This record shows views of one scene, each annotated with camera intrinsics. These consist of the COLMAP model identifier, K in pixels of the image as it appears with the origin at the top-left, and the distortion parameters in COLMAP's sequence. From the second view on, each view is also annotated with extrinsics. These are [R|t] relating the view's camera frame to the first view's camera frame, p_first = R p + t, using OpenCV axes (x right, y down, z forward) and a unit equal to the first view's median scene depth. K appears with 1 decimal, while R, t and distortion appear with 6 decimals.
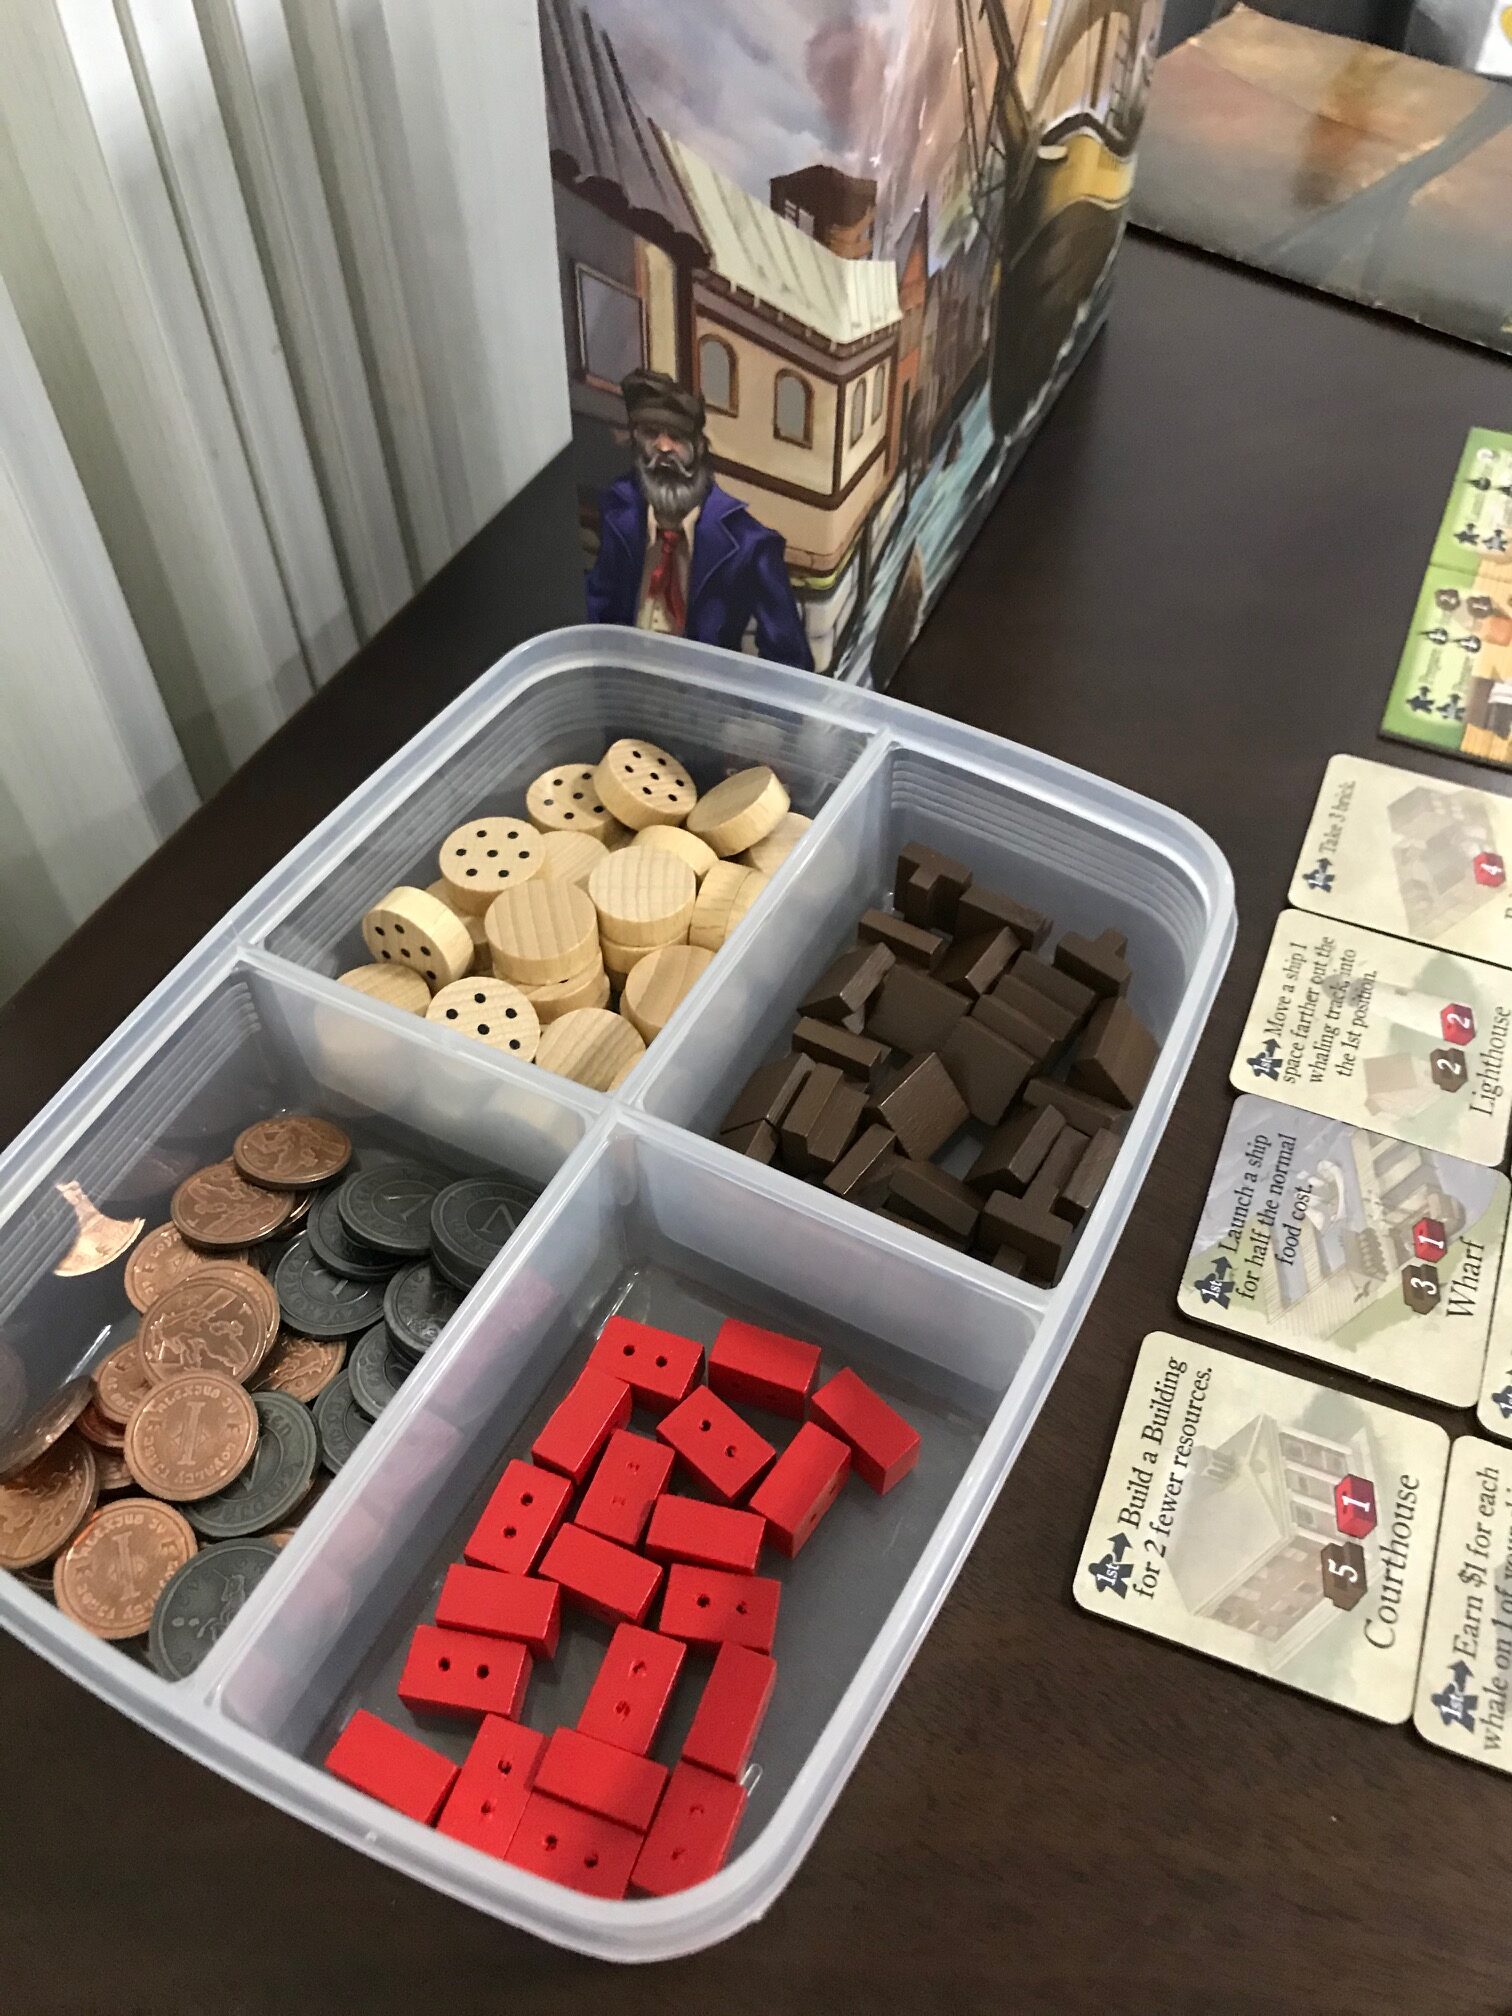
lens RADIAL K [[1707.1, 0, 756.0], [0, 1707.1, 1008.0], [0, 0, 1]] dist [0.019055, -0.039170]
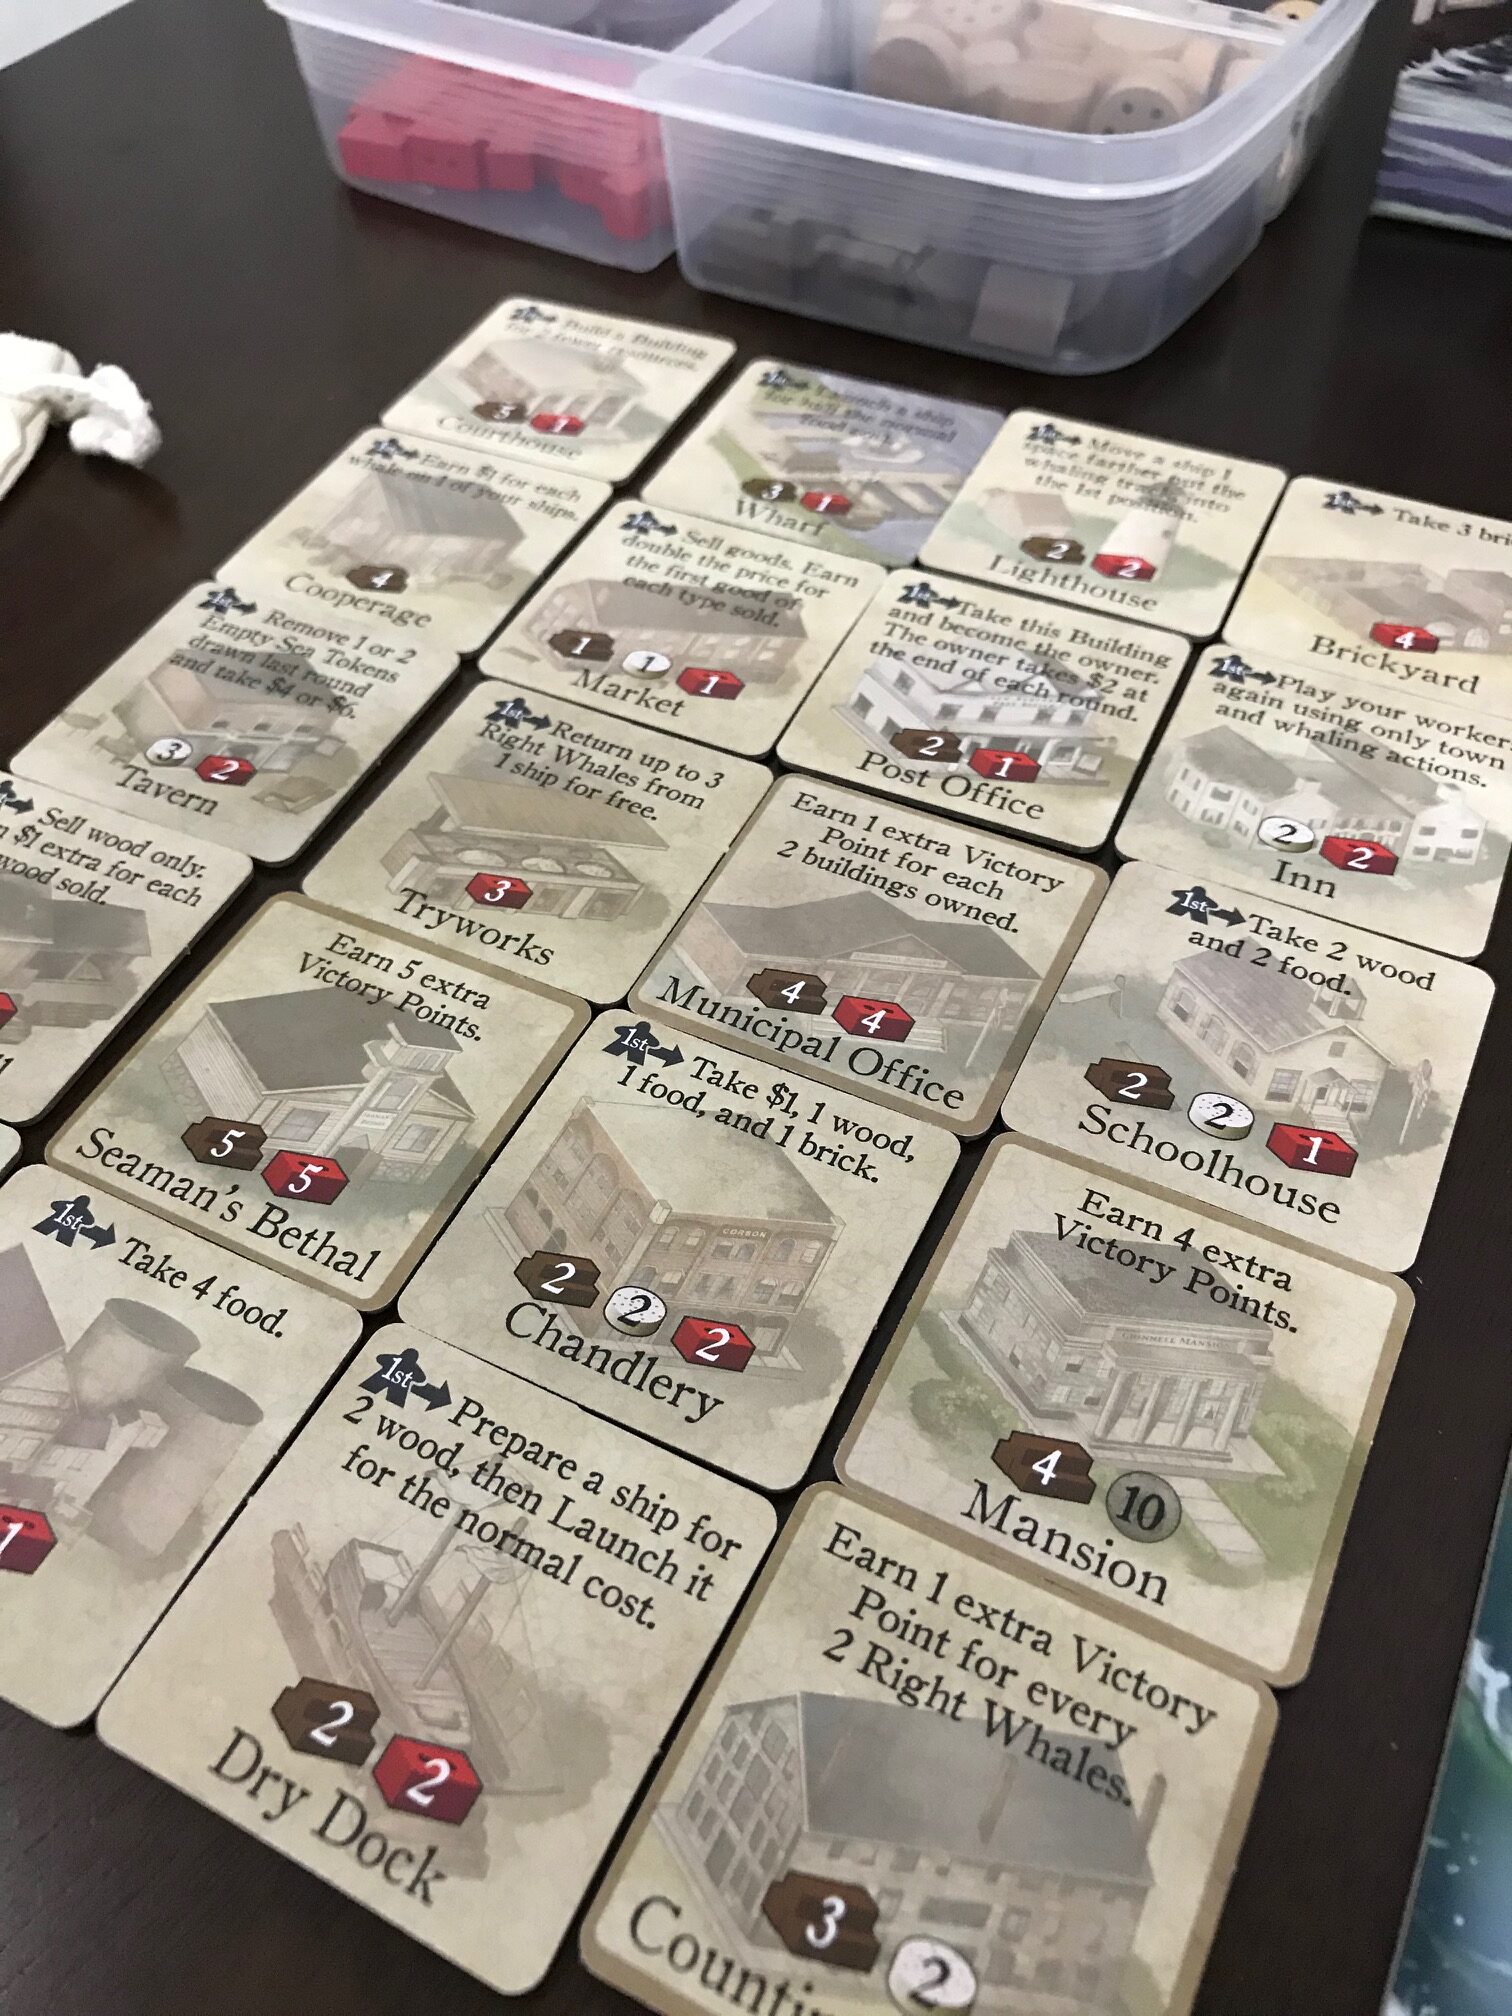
lens RADIAL K [[1651.7, 0, 756.0], [0, 1651.7, 1008.0], [0, 0, 1]] dist [0.084035, -0.291069]
pose [[-0.033809, 0.781906, -0.622479, 1.116244], [-0.748644, 0.392807, 0.534073, -0.211232], [0.662109, 0.484072, 0.572089, 0.520207]]
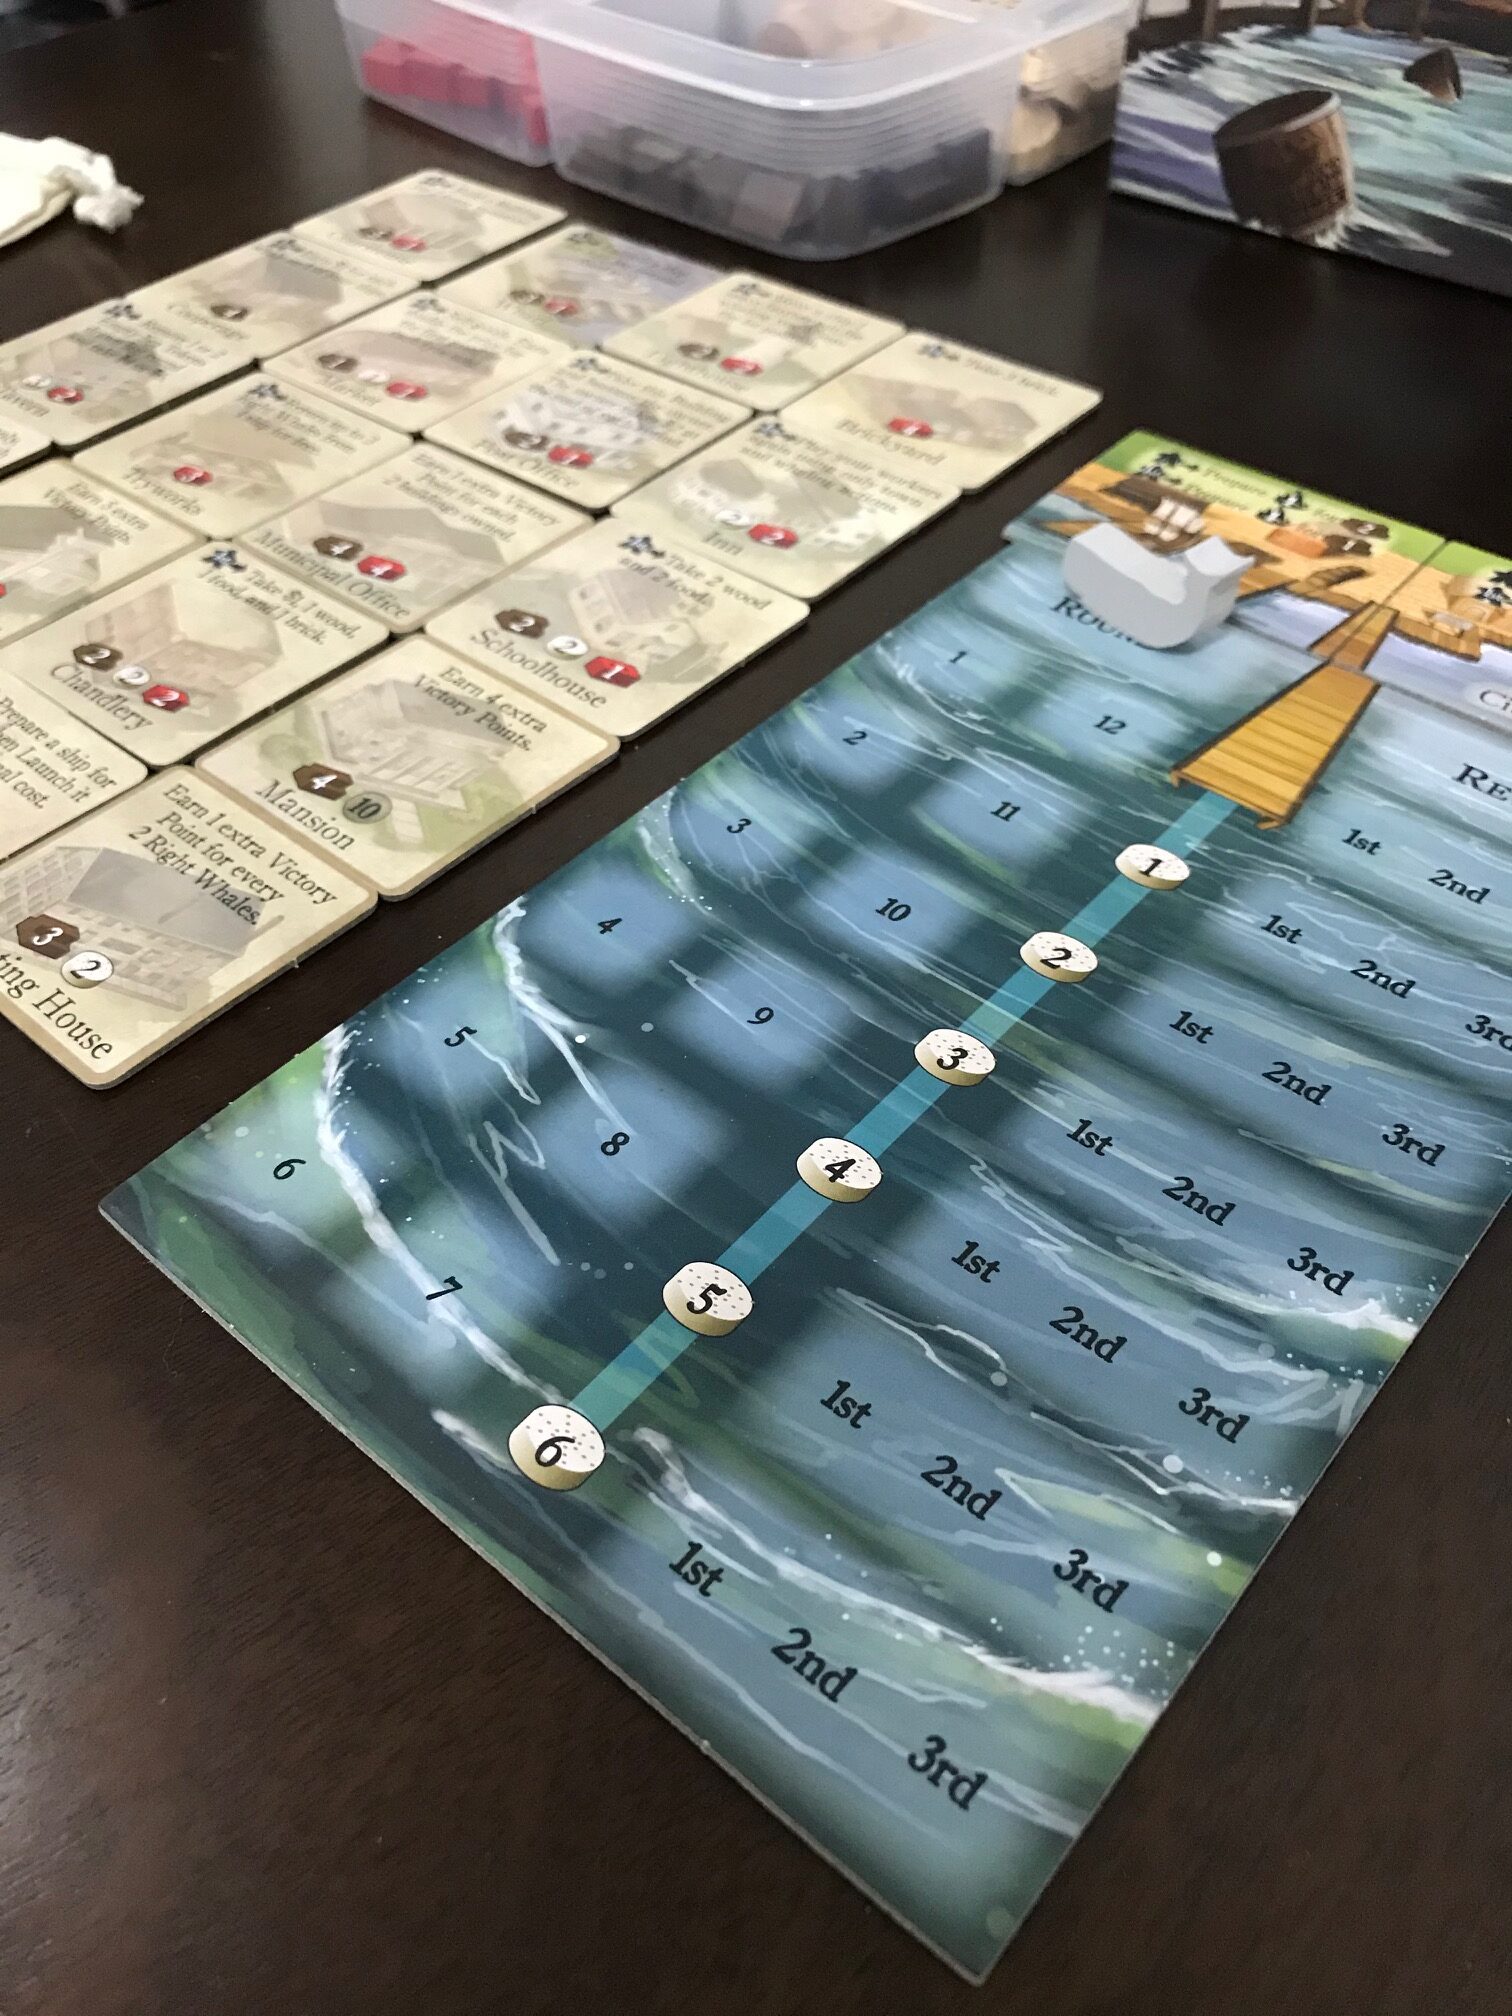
lens RADIAL K [[1672.9, 0, 756.0], [0, 1672.9, 1008.0], [0, 0, 1]] dist [-0.005780, -0.009660]
pose [[-0.274929, 0.706728, -0.651882, 1.452572], [-0.725635, 0.292289, 0.622914, -0.572949], [0.630768, 0.644285, 0.432467, 0.811709]]
